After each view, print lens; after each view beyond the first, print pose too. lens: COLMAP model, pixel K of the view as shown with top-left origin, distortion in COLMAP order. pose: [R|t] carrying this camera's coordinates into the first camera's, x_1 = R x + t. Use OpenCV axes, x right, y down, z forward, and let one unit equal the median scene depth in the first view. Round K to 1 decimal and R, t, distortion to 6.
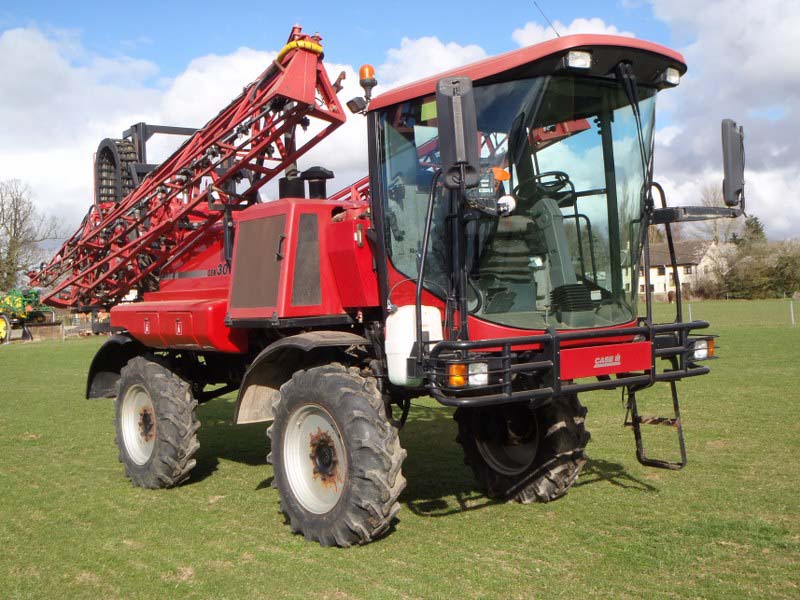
lens RADIAL K [[975.9, 0, 402.8], [0, 975.9, 298.2], [0, 0, 1]] dist [0.014472, 0.000000]
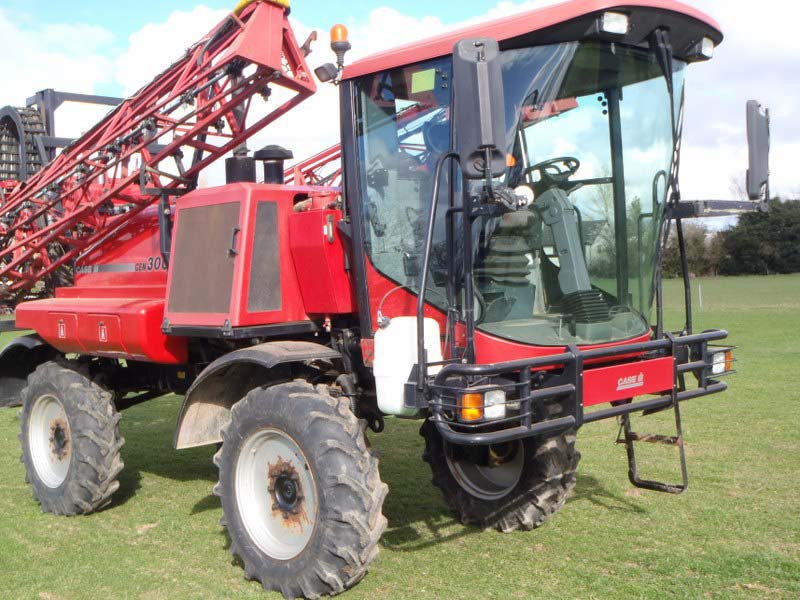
lens RADIAL K [[975.9, 0, 399.3], [0, 975.9, 301.7], [0, 0, 1]] dist [0.014472, 0.000000]
pose [[0.994970, 0.003034, 0.100128, -0.066512], [-0.005716, 0.999632, 0.026508, -0.023265], [-0.100011, -0.026946, 0.994621, 0.151095]]
